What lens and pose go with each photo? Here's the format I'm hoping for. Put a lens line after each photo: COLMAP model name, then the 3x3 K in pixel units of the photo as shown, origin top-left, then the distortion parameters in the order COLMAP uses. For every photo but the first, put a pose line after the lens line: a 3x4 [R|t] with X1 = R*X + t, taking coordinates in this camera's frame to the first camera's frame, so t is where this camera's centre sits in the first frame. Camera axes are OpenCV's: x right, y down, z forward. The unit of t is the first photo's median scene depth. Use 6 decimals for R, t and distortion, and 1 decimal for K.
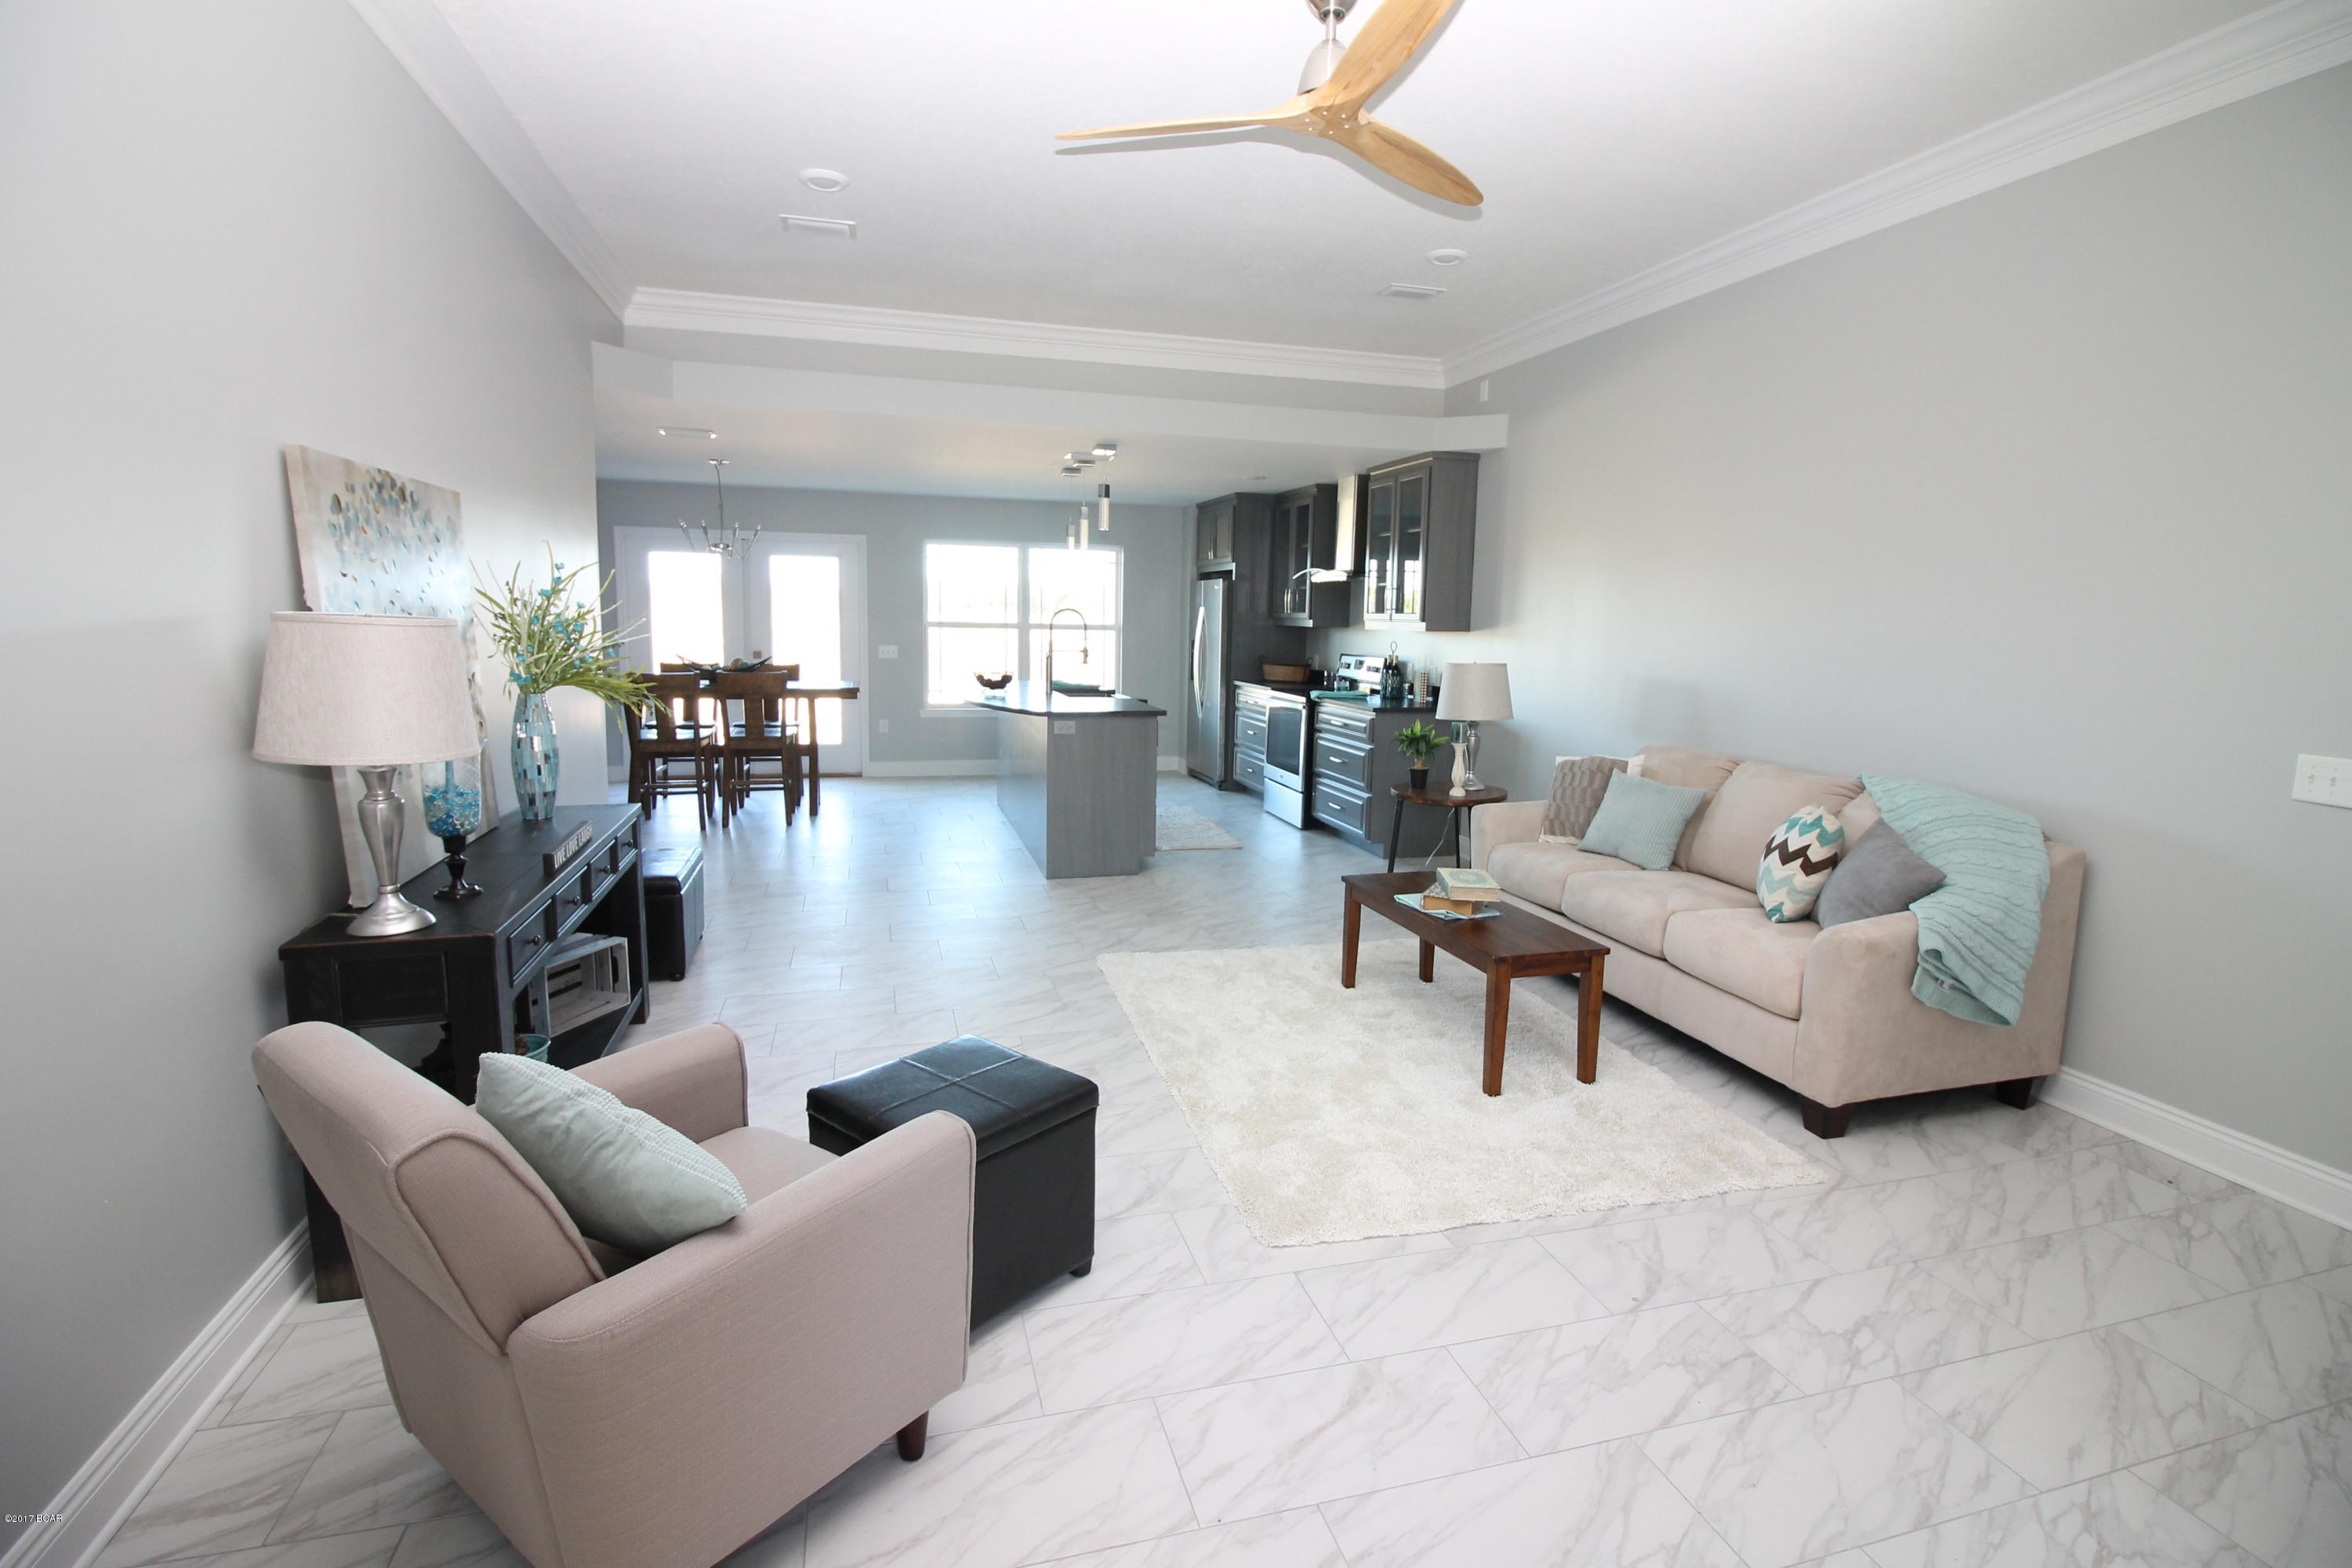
lens RADIAL K [[1106.2, 0, 1175.0], [0, 1106.2, 785.1], [0, 0, 1]] dist [-0.004568, -0.002302]
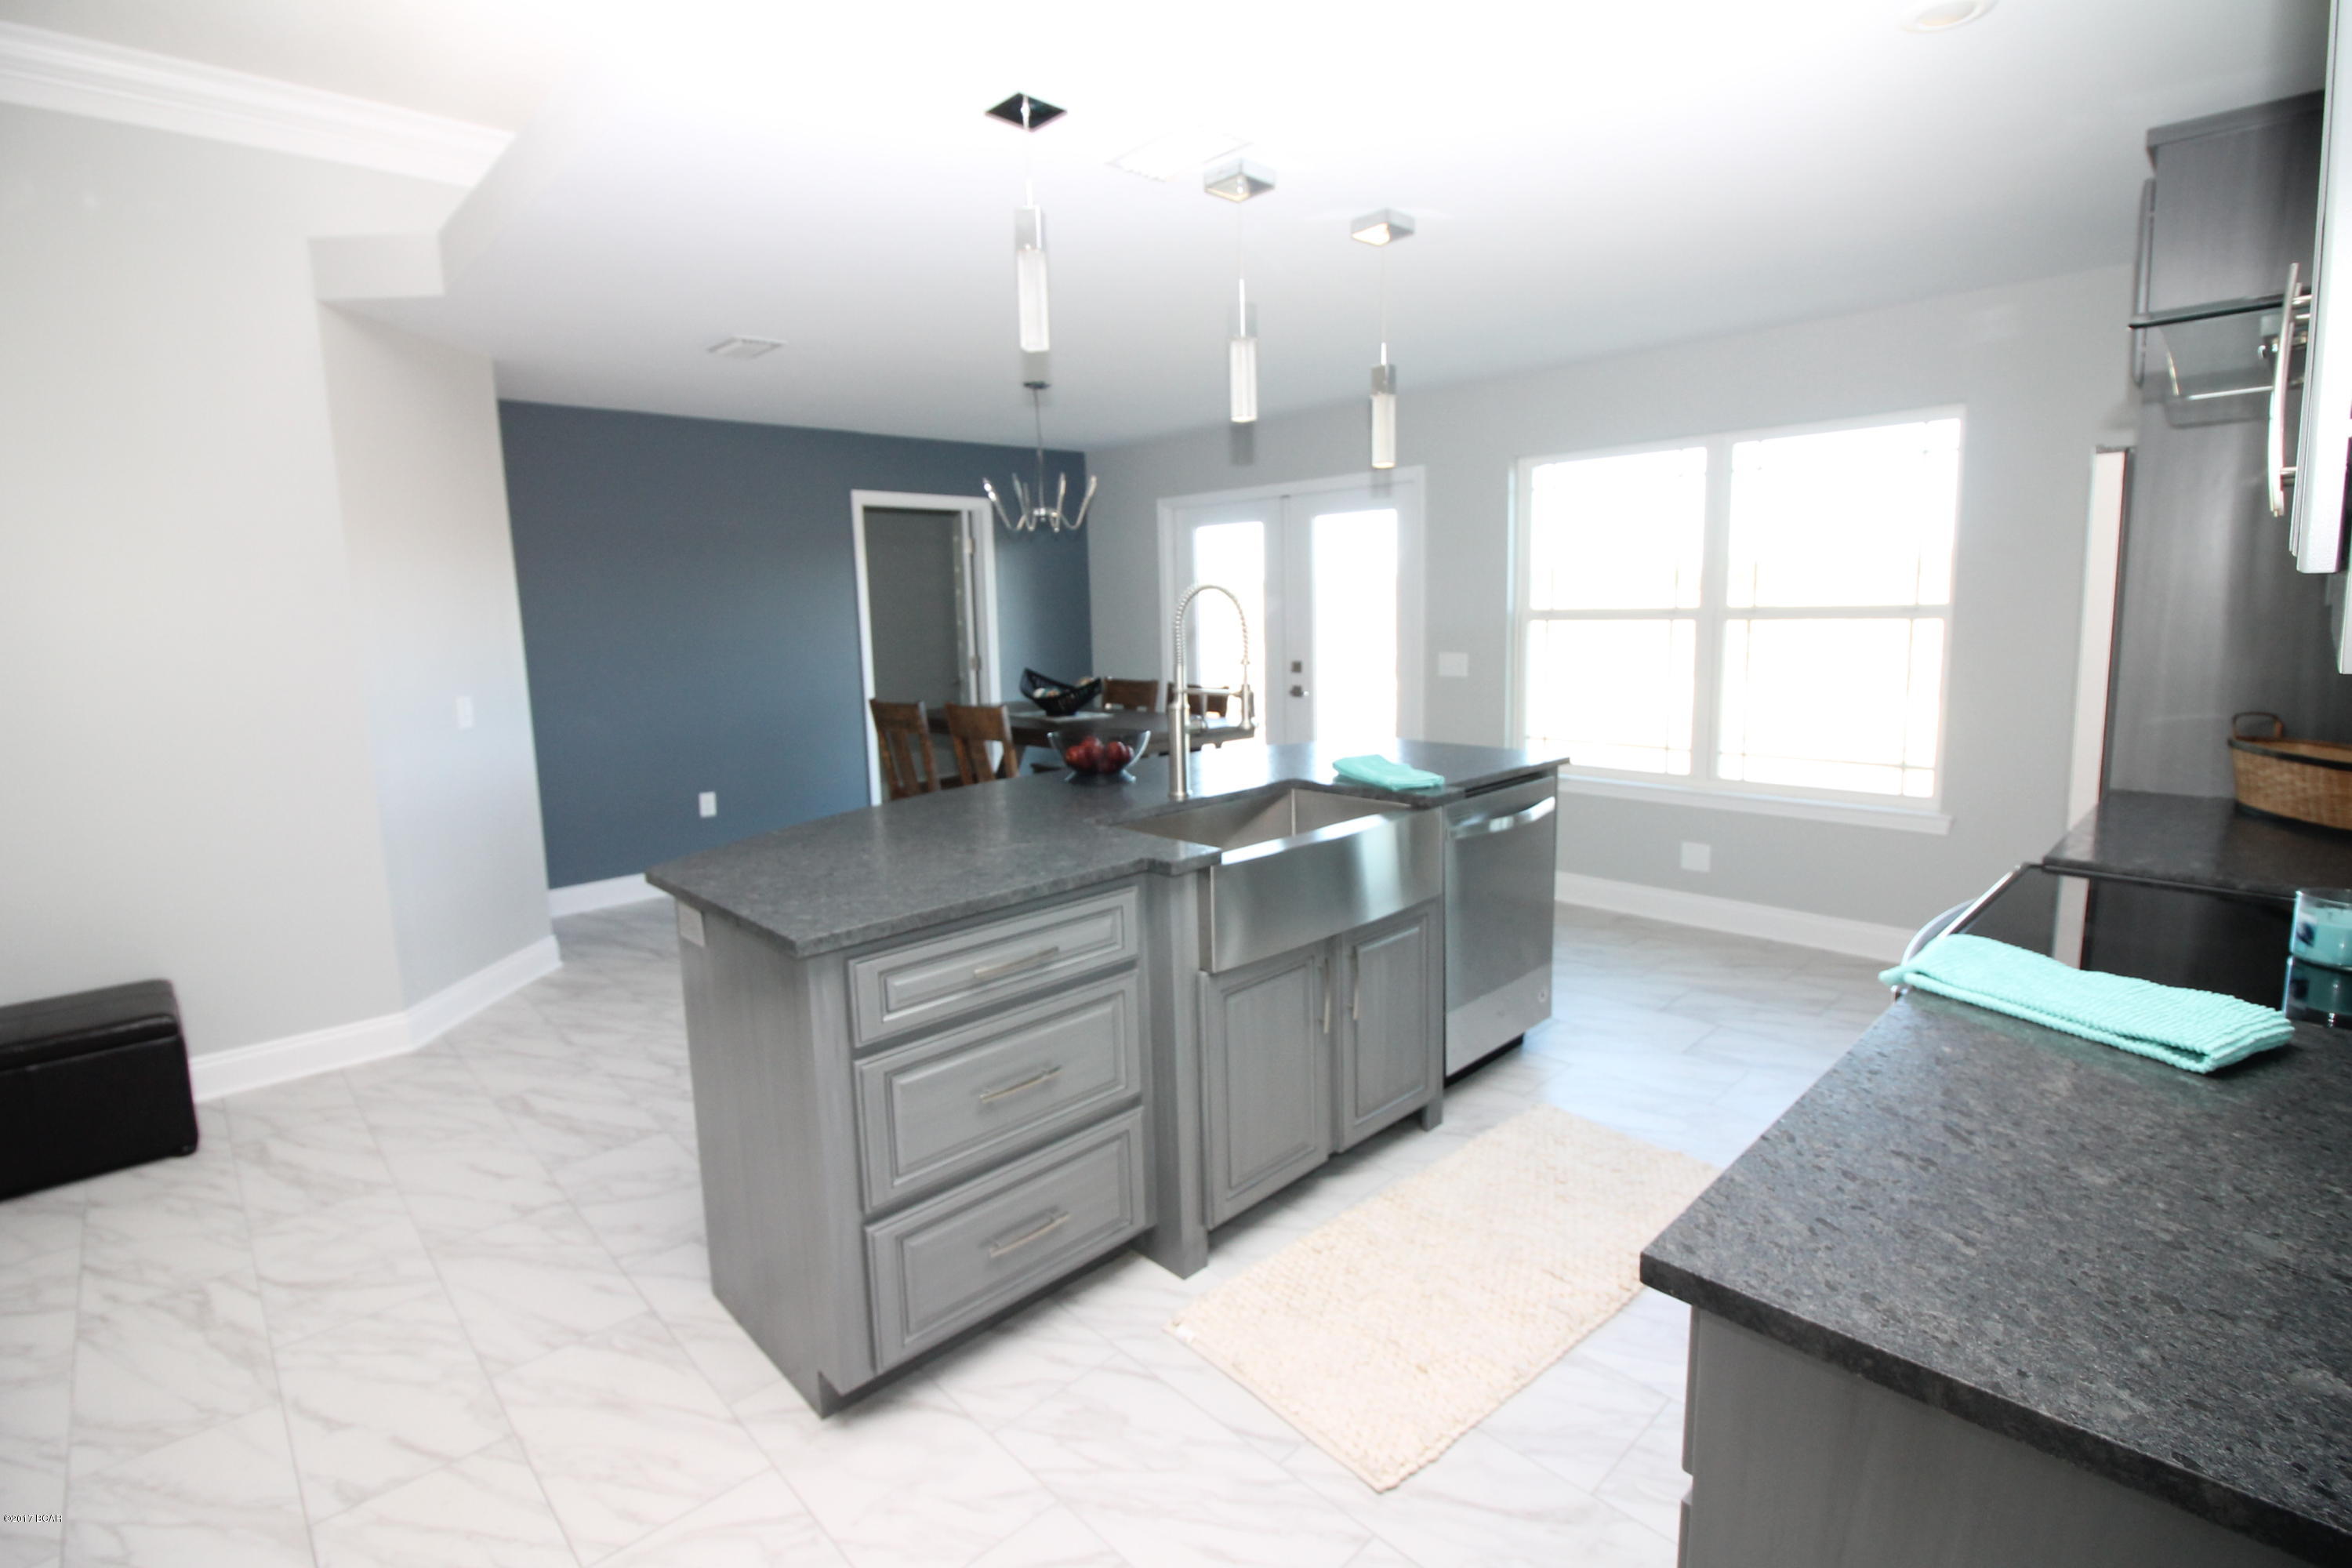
lens RADIAL K [[1106.2, 0, 1181.9], [0, 1106.2, 773.7], [0, 0, 1]] dist [-0.004568, -0.002302]
pose [[0.475112, 0.104470, -0.873701, 0.528523], [-0.096600, 0.993118, 0.066219, -0.260408], [0.874607, 0.052938, 0.481934, 1.764953]]
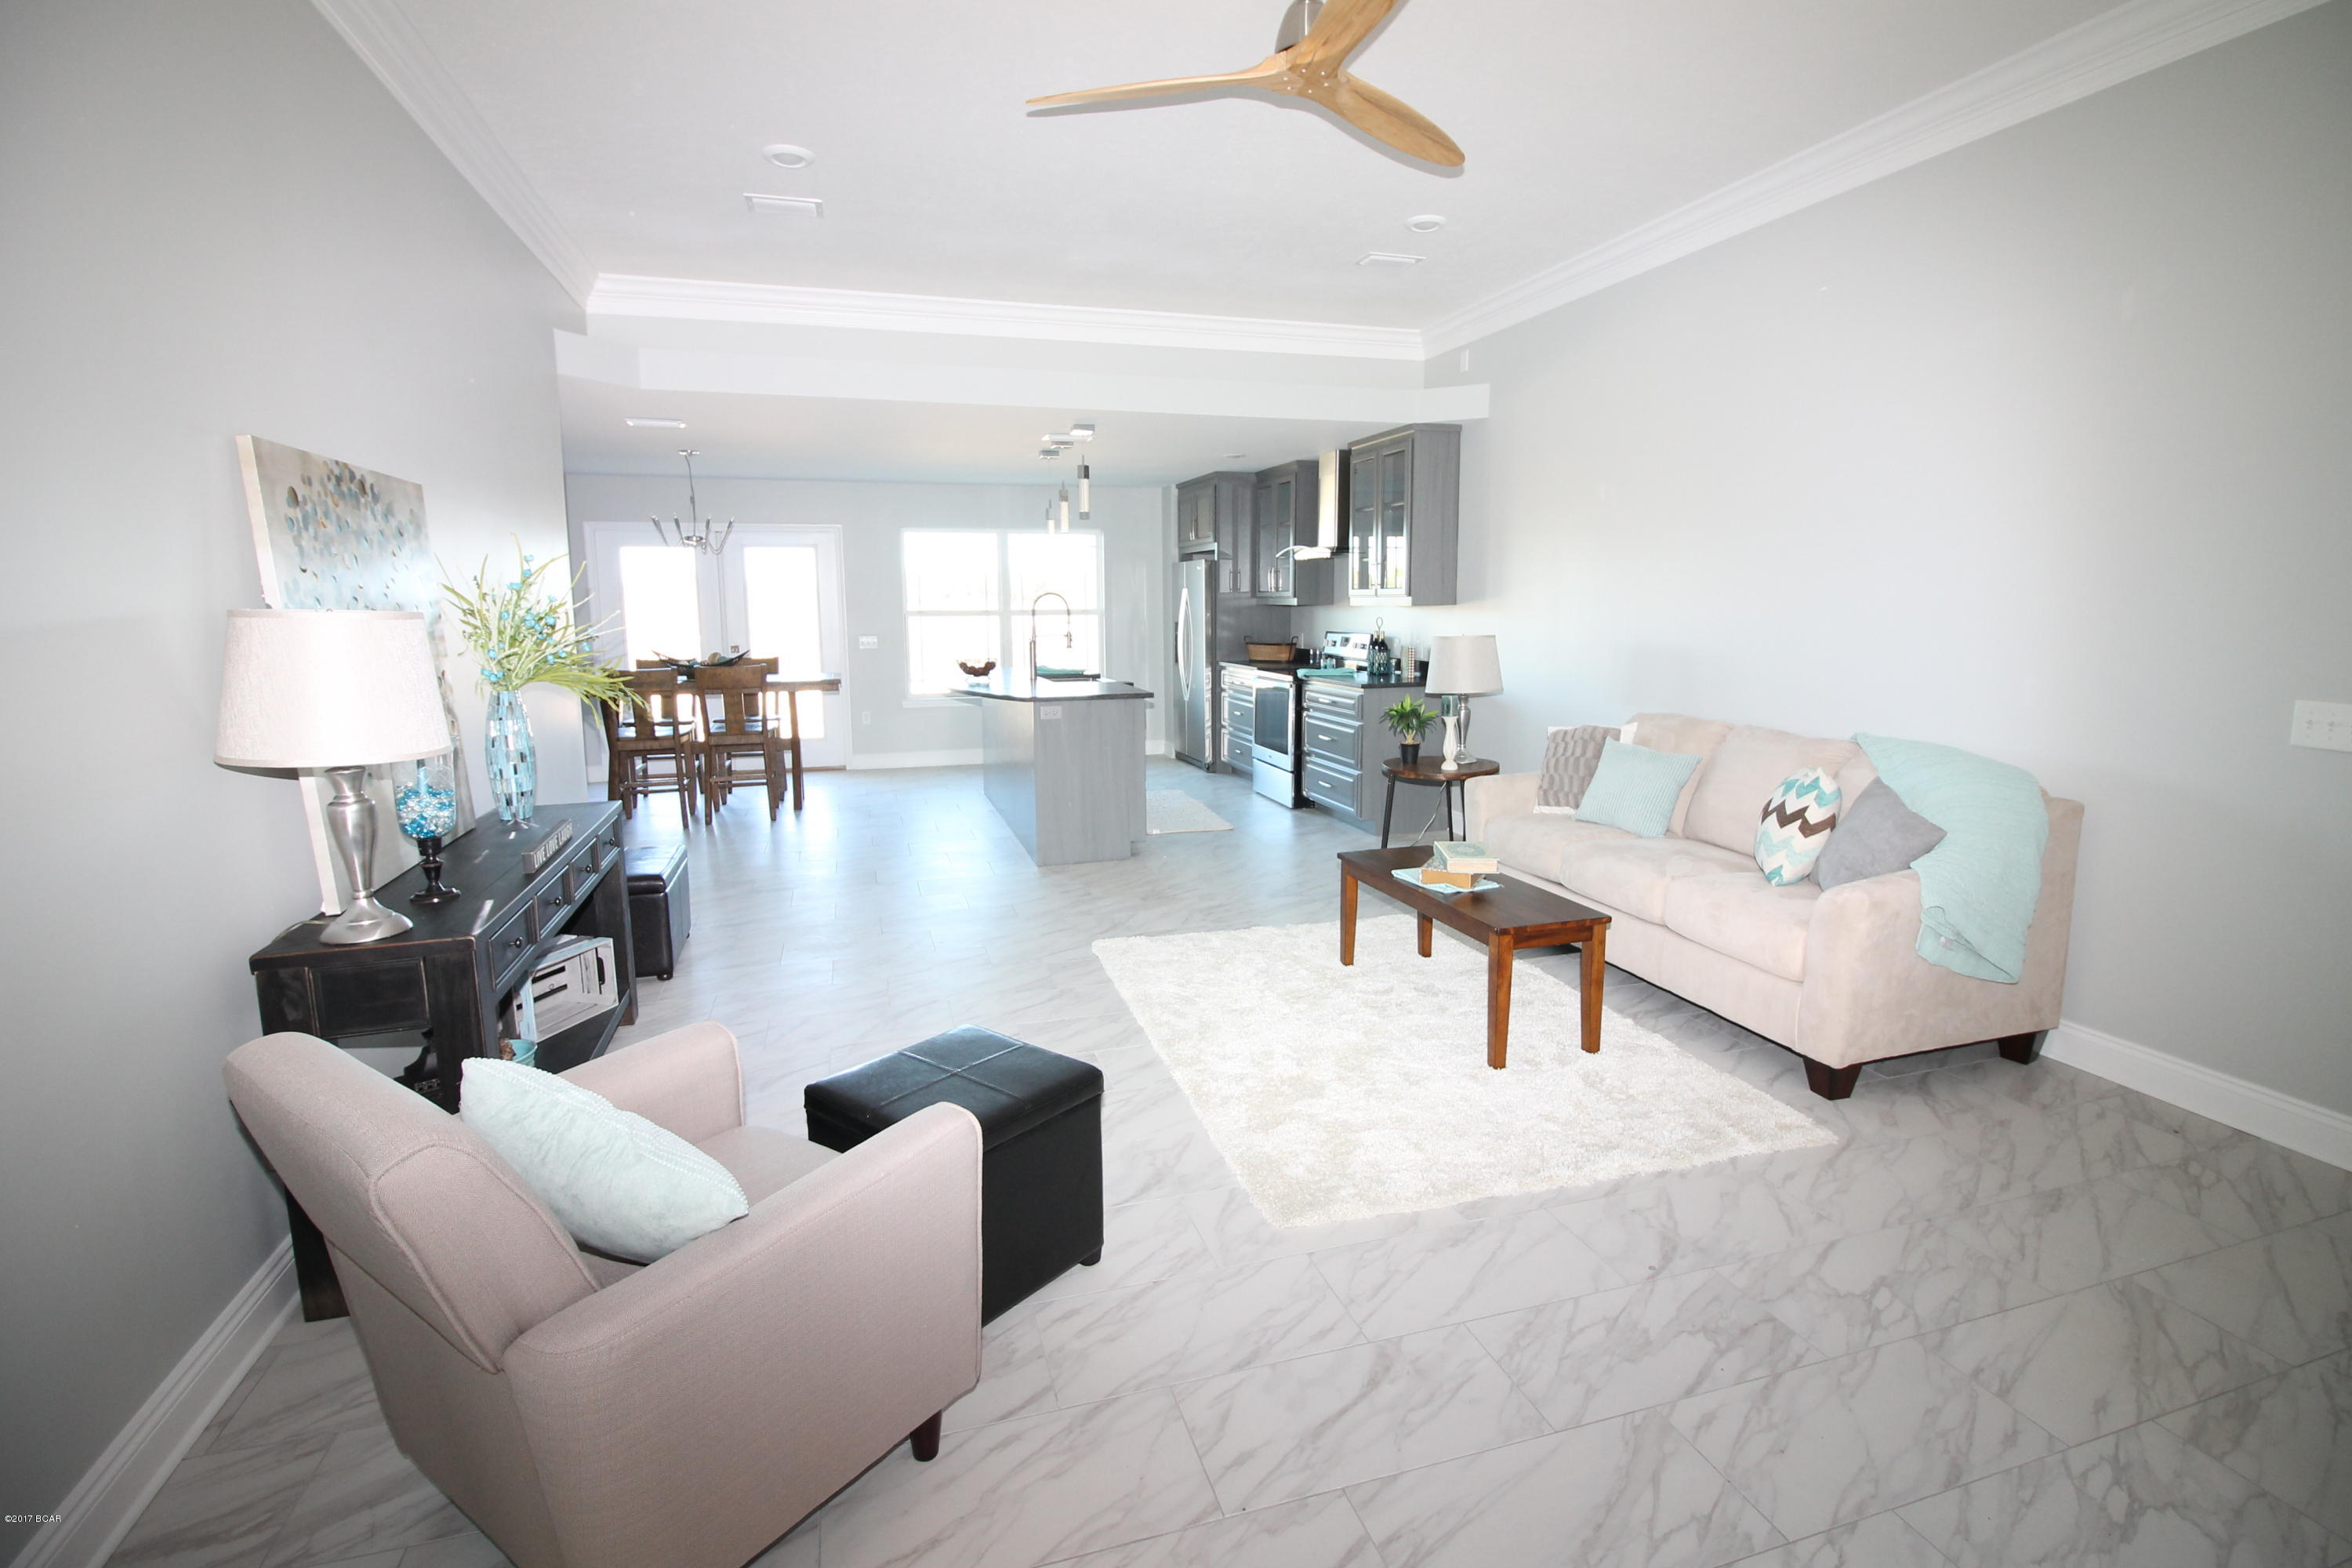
lens RADIAL K [[1106.2, 0, 1178.7], [0, 1106.2, 785.0], [0, 0, 1]] dist [-0.004568, -0.002302]
pose [[0.999409, -0.029554, 0.017544, -0.010055], [0.029331, 0.999488, 0.012787, 0.006095], [-0.017913, -0.012265, 0.999764, 0.018696]]
